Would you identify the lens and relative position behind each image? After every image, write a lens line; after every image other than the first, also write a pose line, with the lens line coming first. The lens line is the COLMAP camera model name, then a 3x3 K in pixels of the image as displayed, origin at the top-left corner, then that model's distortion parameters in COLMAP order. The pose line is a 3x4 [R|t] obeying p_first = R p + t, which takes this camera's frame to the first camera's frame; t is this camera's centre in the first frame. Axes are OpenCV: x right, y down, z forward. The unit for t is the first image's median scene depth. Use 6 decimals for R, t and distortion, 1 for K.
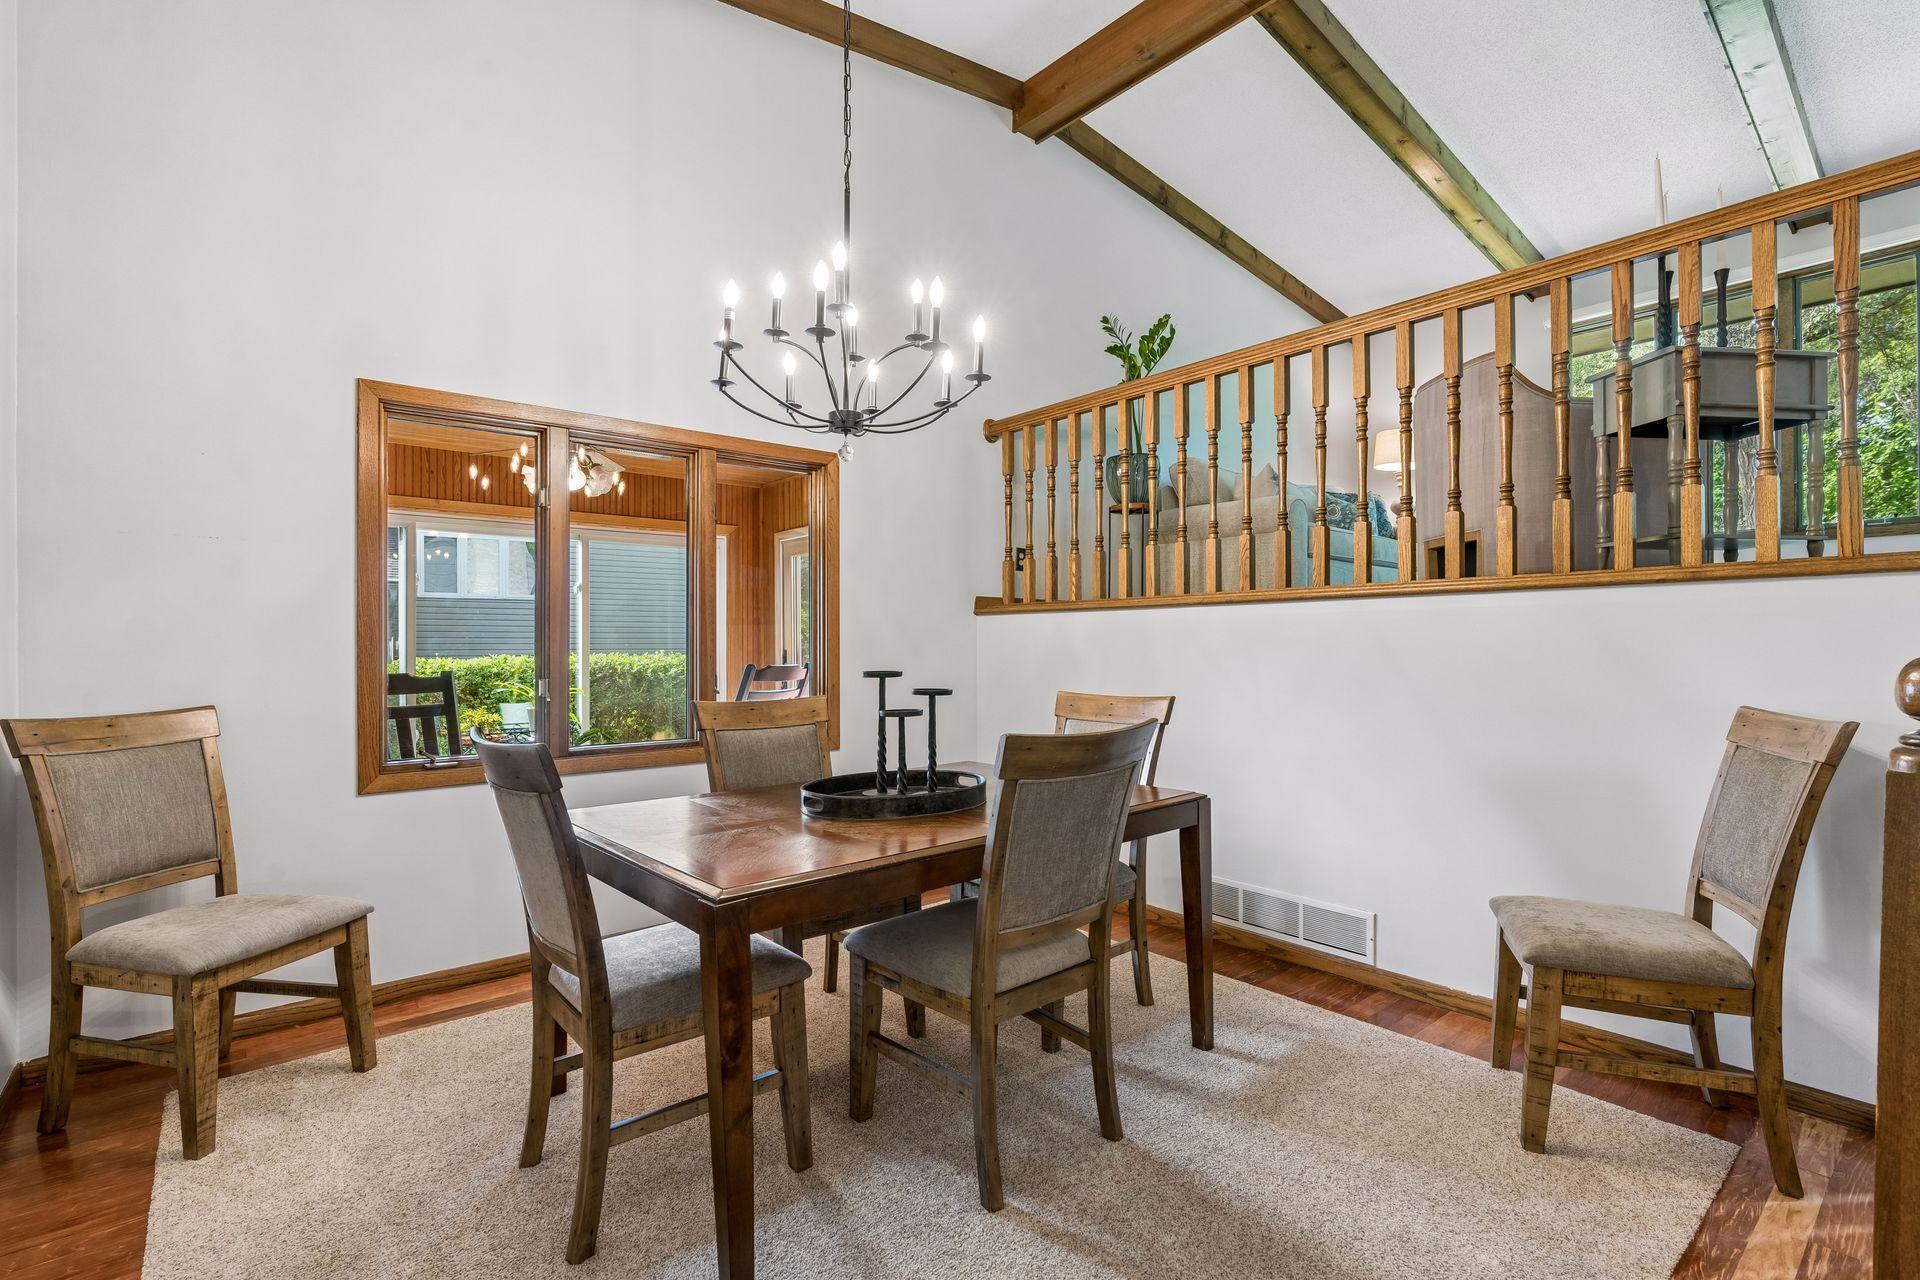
lens RADIAL K [[872.9, 0, 959.7], [0, 872.9, 633.5], [0, 0, 1]] dist [-0.002761, -0.000317]
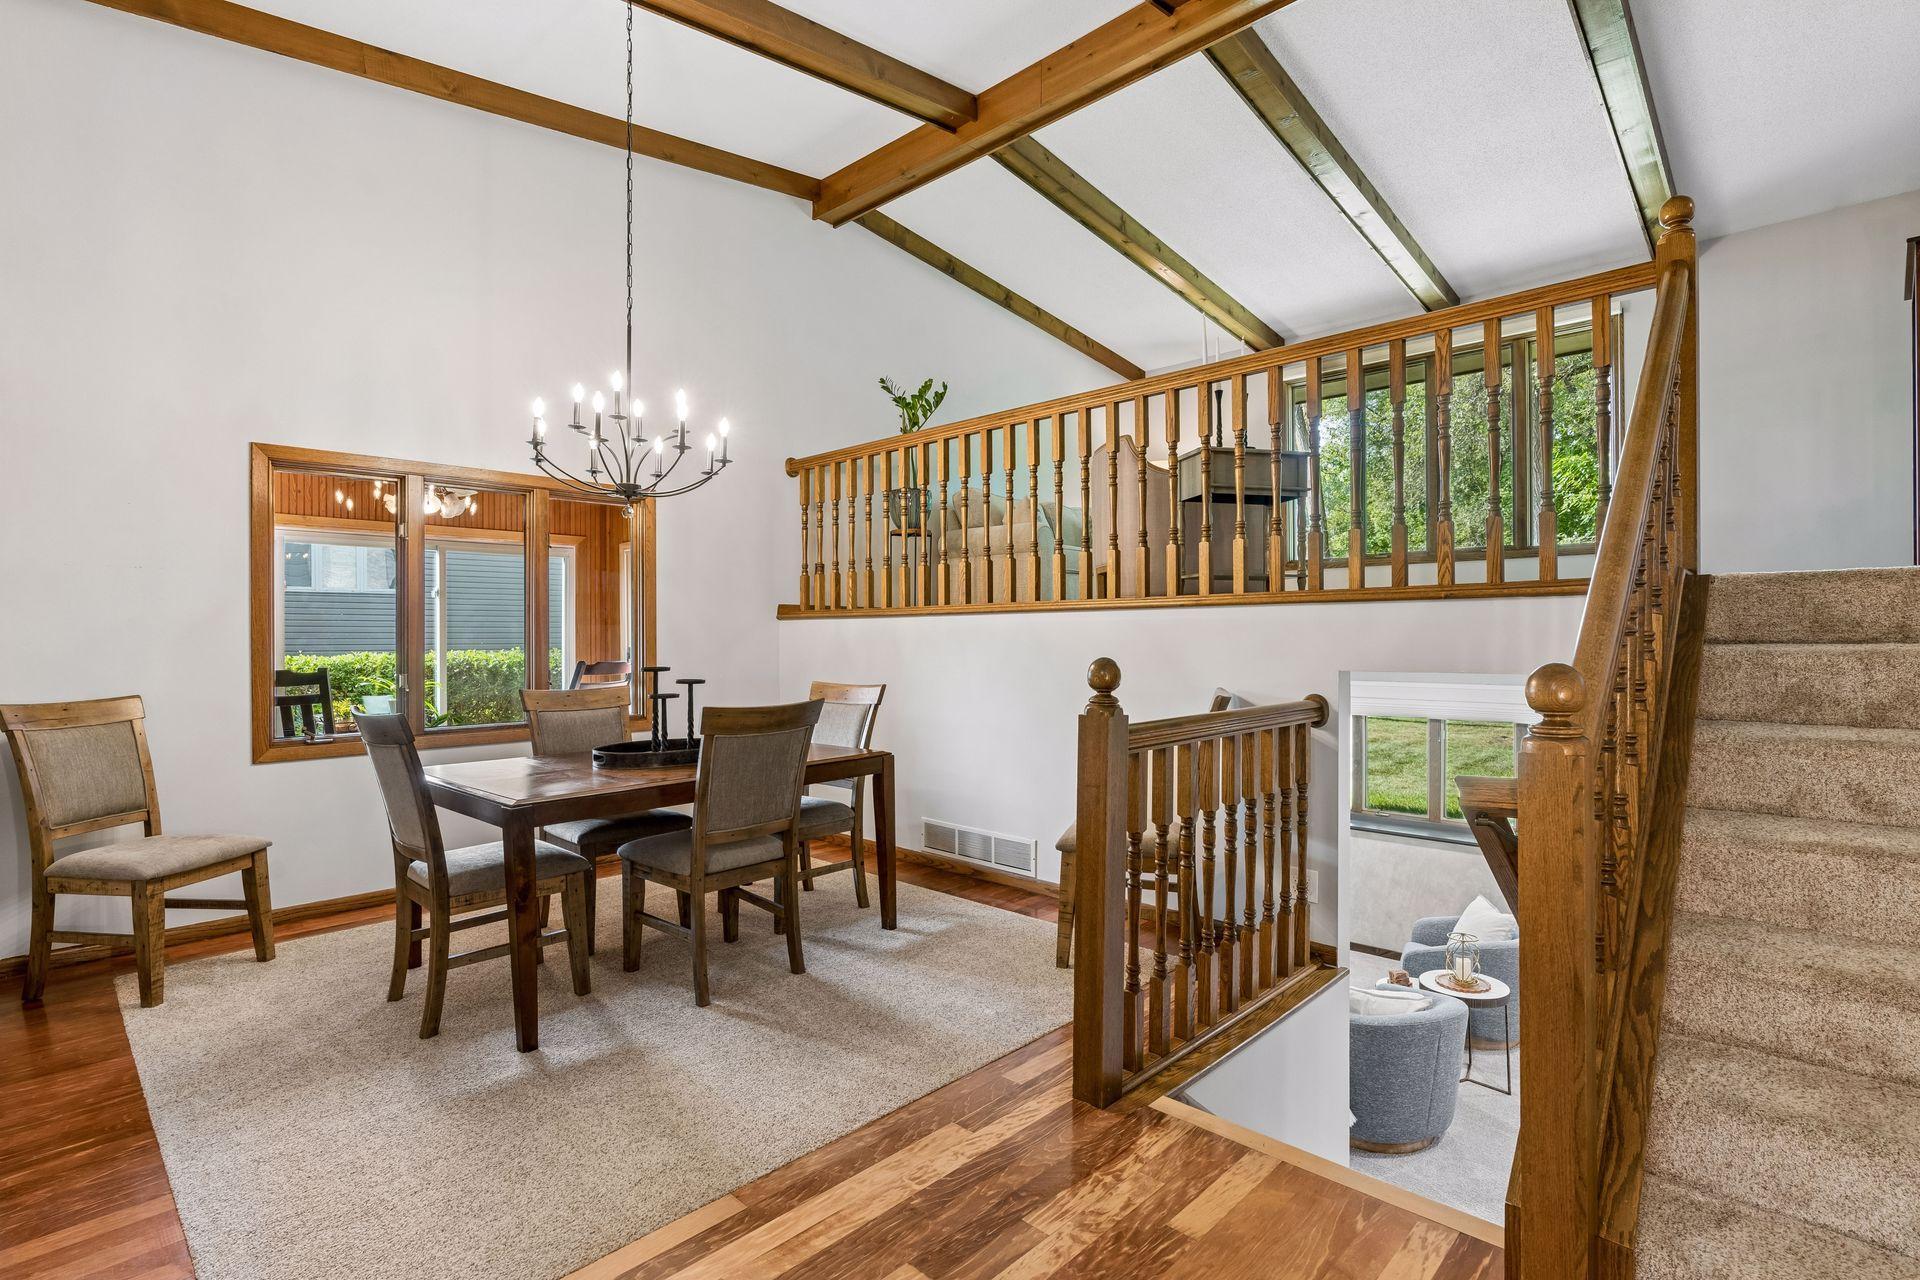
lens RADIAL K [[920.3, 0, 966.2], [0, 920.3, 630.6], [0, 0, 1]] dist [-0.010953, 0.001326]
pose [[0.994514, 0.000304, 0.104604, 0.223077], [-0.001016, 0.999977, 0.006749, -0.023109], [-0.104599, -0.006818, 0.994491, -0.463696]]
